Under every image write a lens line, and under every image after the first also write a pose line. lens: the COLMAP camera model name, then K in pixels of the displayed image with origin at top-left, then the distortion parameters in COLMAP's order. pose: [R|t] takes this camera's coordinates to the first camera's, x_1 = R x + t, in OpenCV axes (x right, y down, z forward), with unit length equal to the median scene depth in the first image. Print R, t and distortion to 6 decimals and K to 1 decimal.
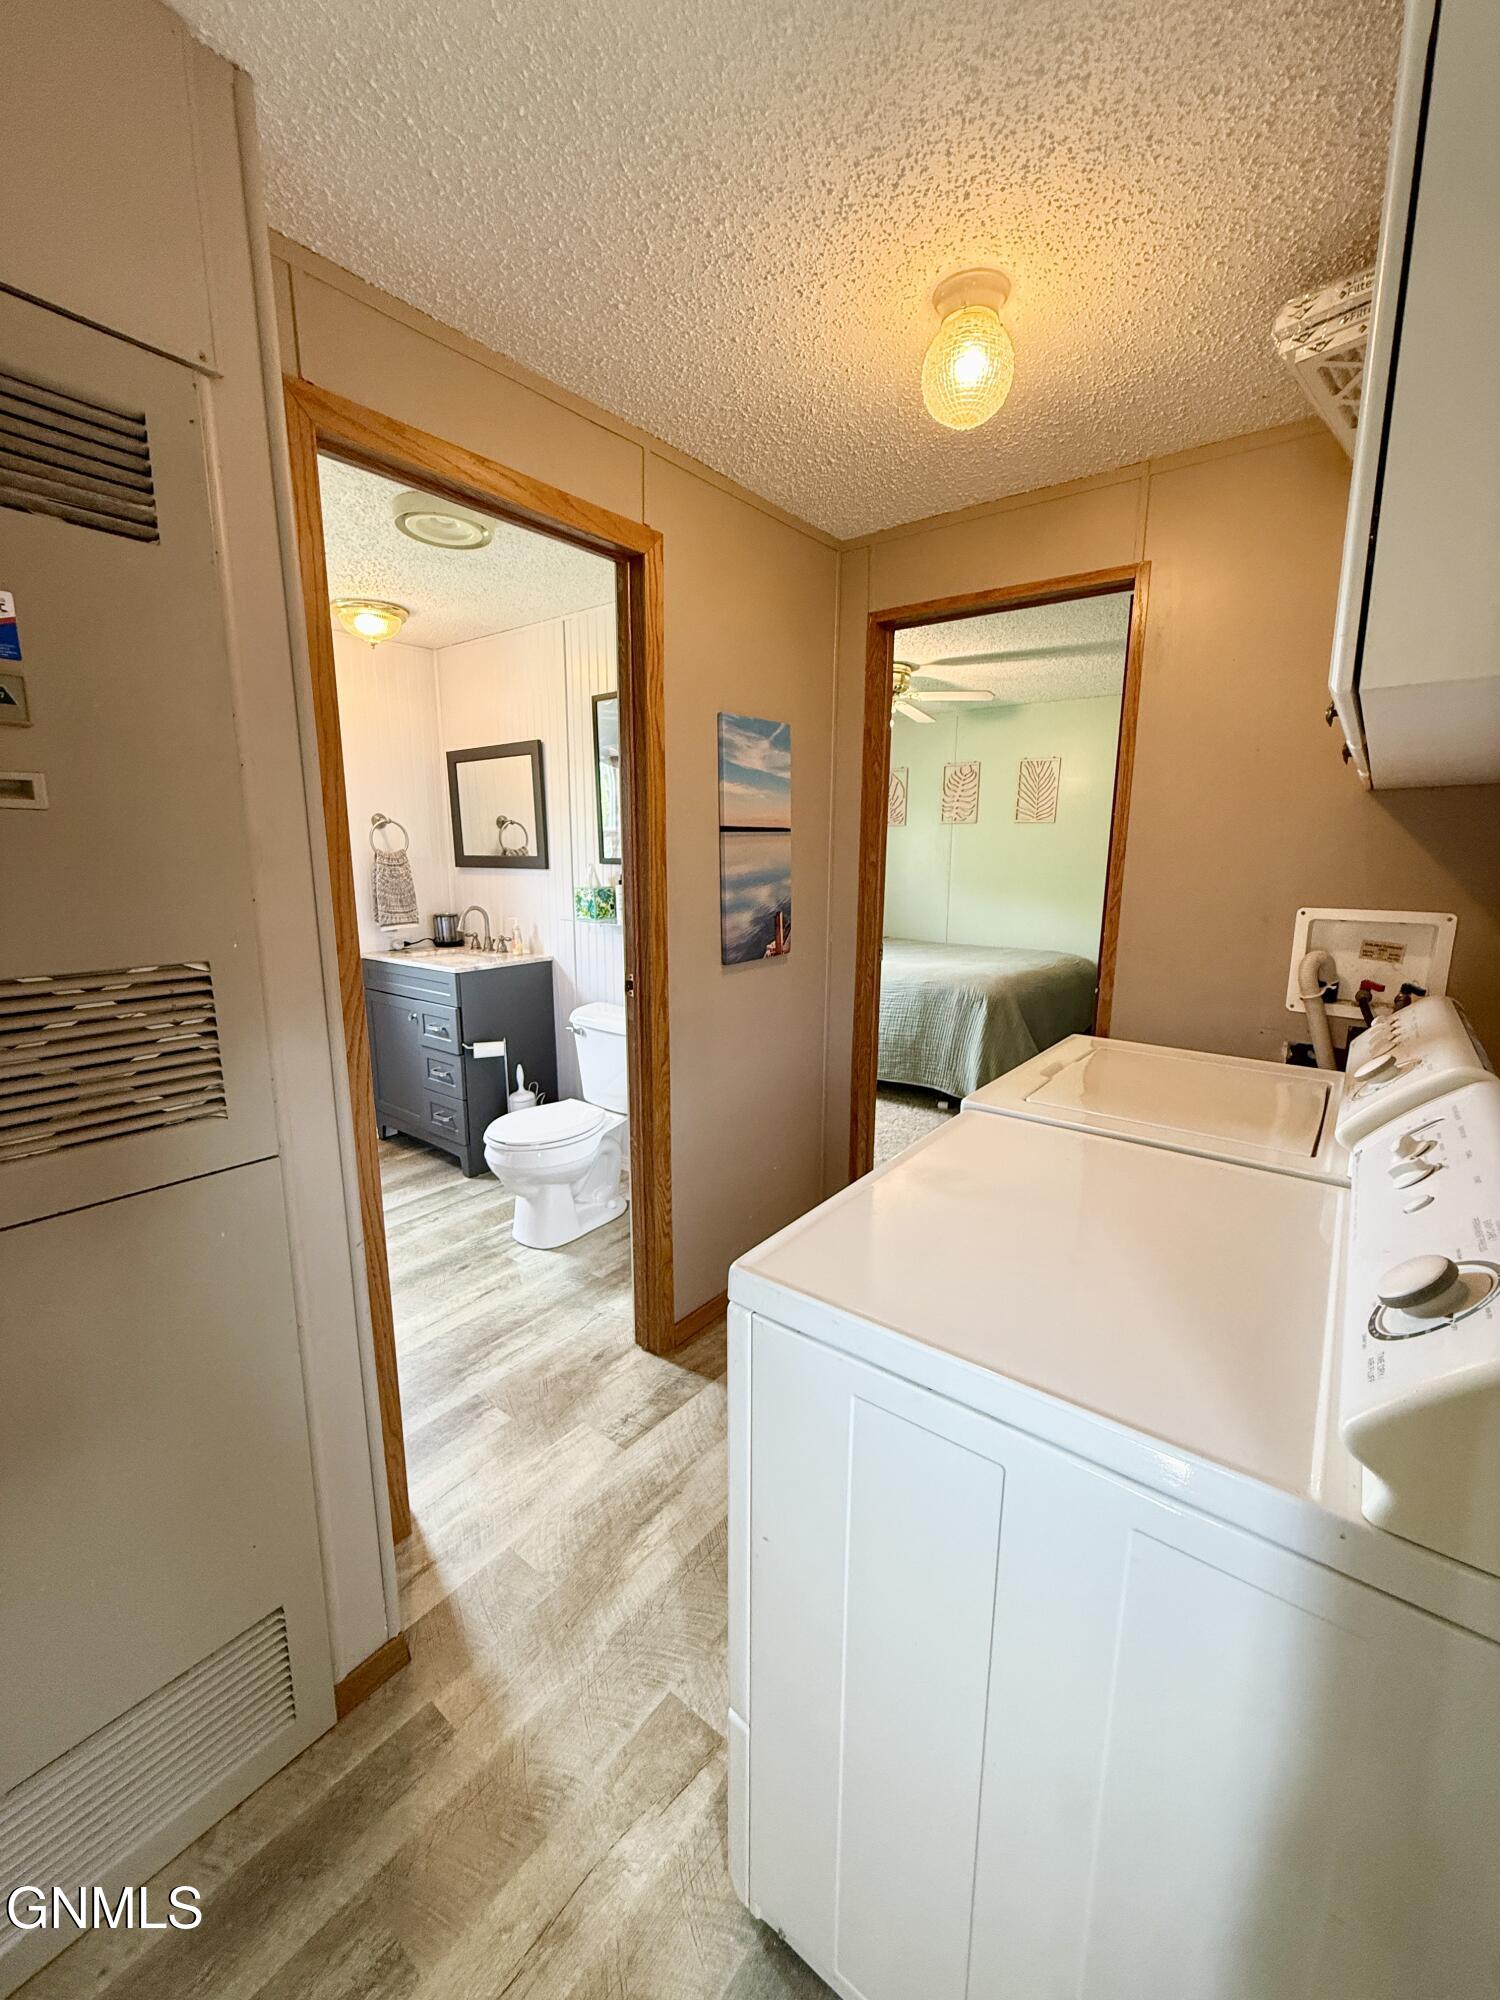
lens RADIAL K [[794.4, 0, 750.0], [0, 794.4, 1000.0], [0, 0, 1]] dist [0.000562, -0.000459]
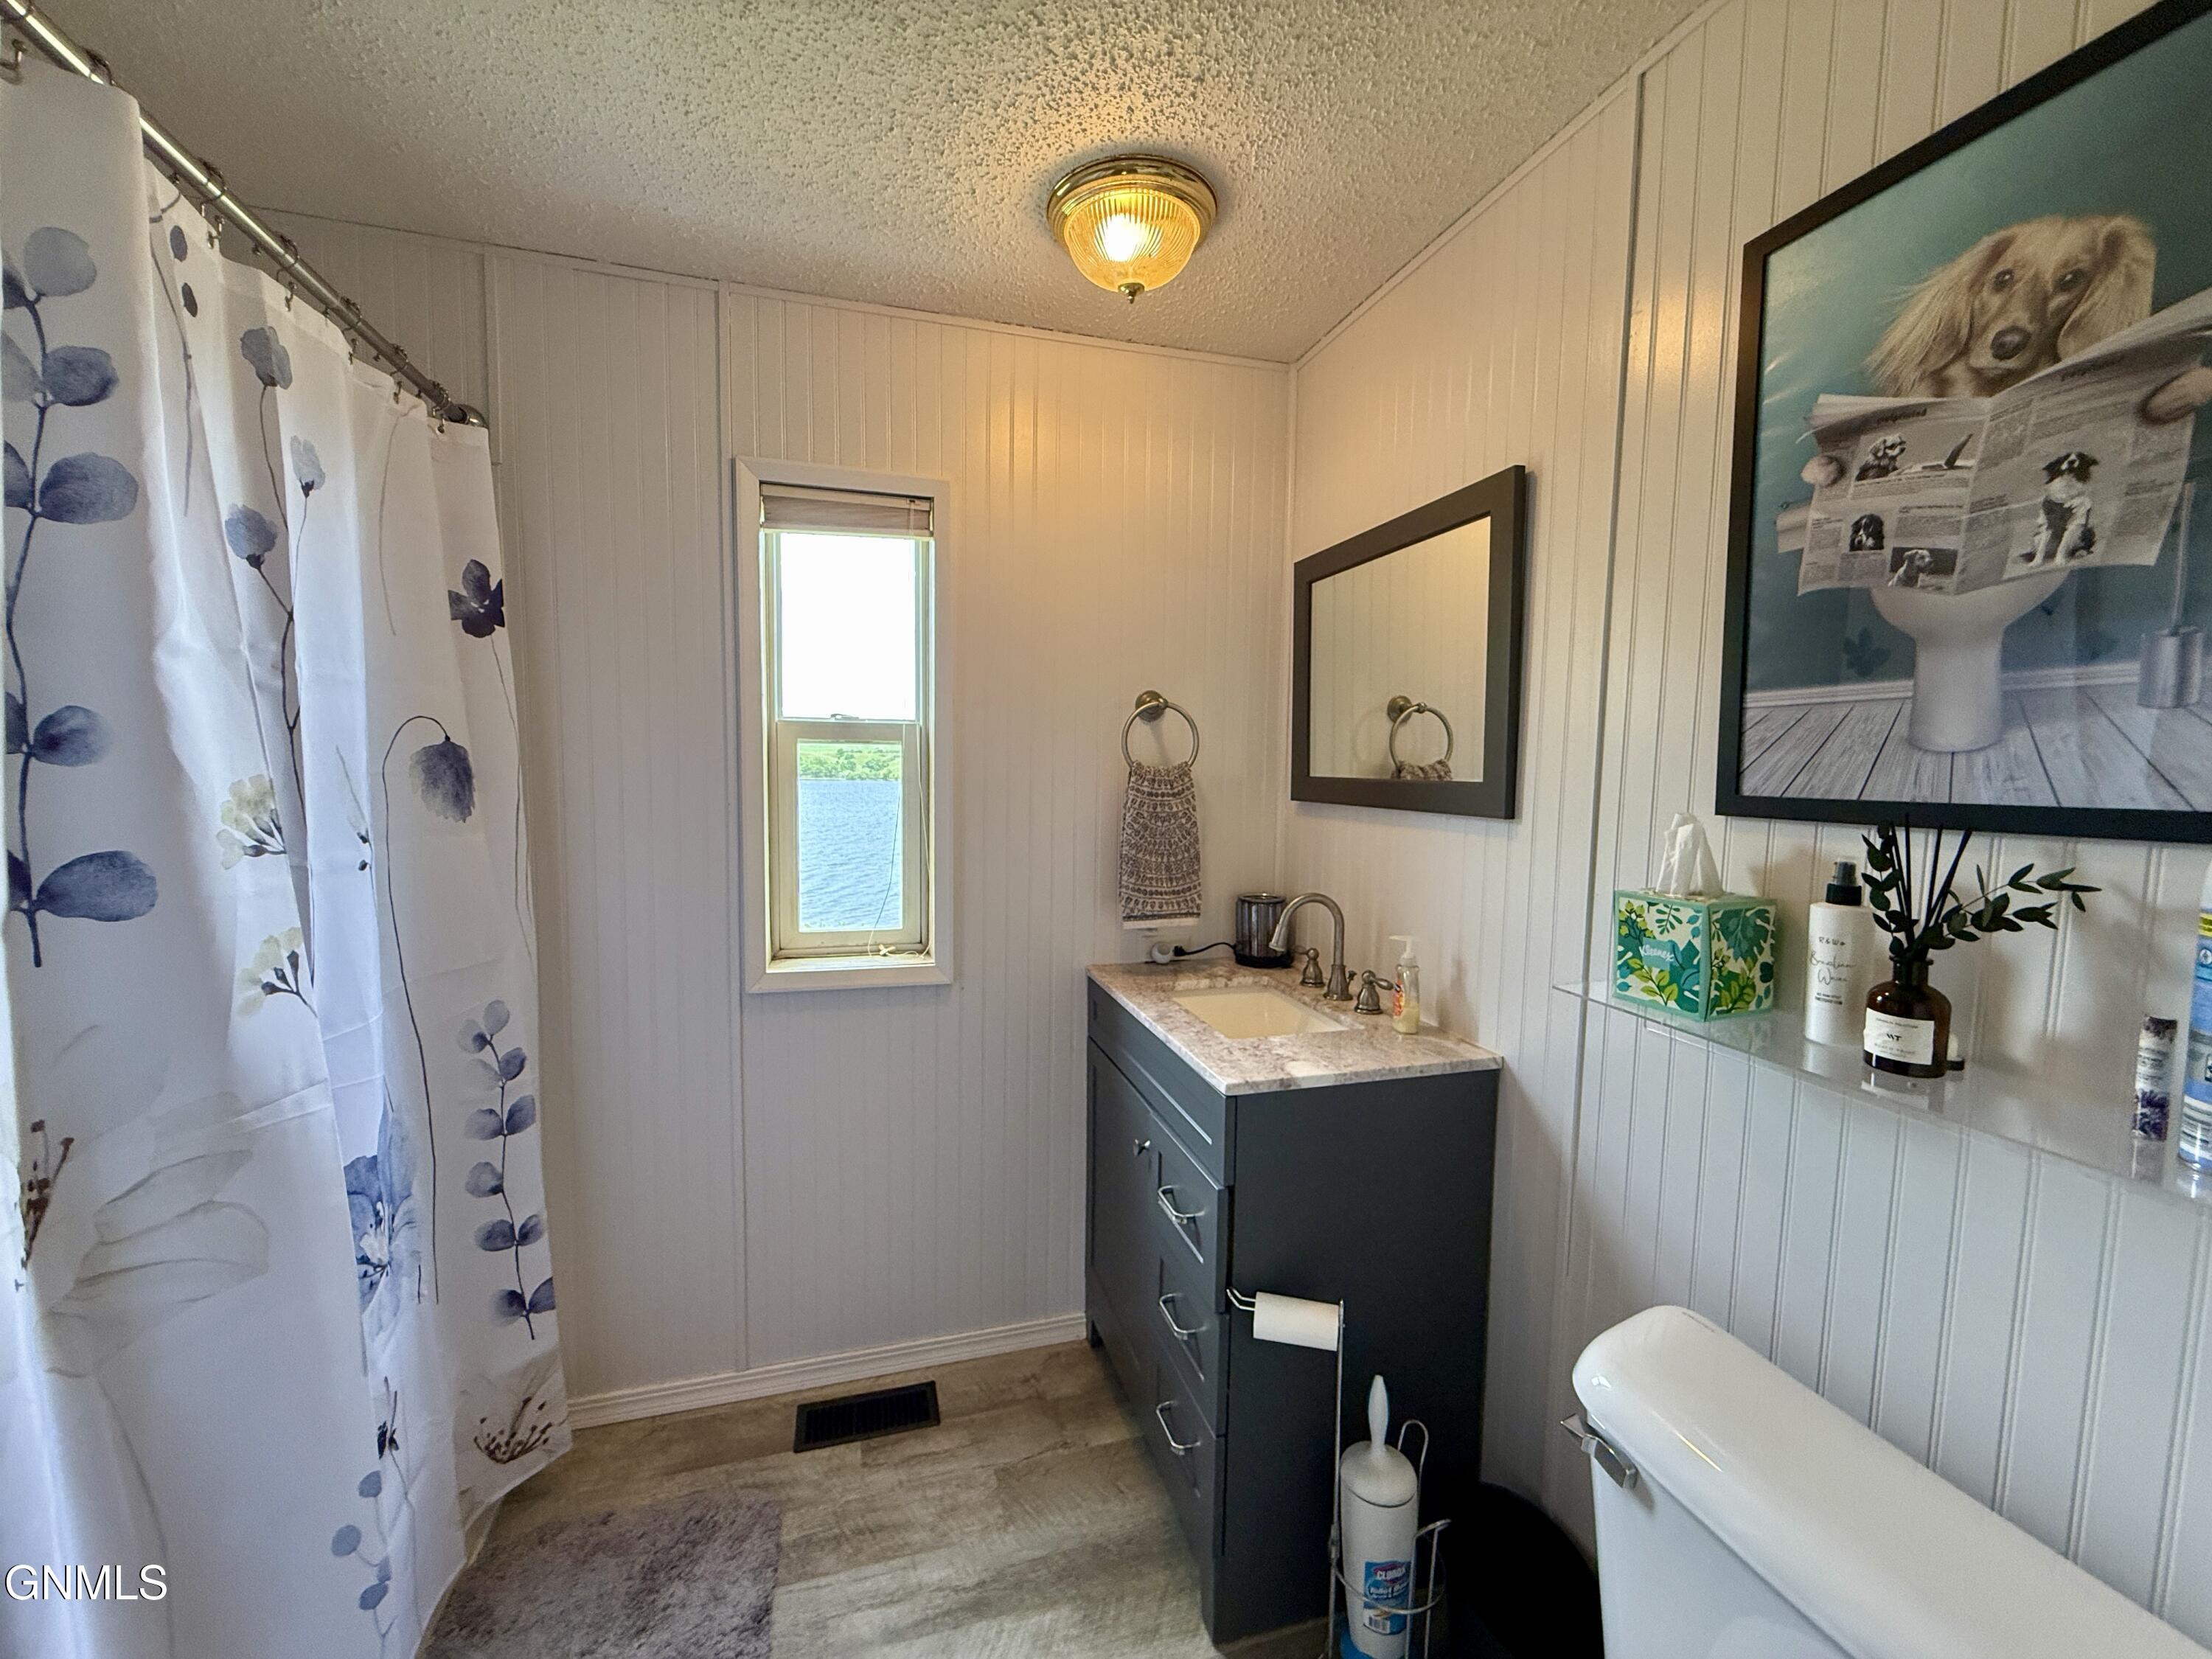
lens RADIAL K [[878.6, 0, 1106.0], [0, 878.6, 829.5], [0, 0, 1]] dist [0.000562, -0.000459]
pose [[0.811991, 0.054616, -0.581109, -0.169456], [-0.123340, 0.989185, -0.079375, -0.103994], [0.570489, 0.136126, 0.809946, 0.563105]]
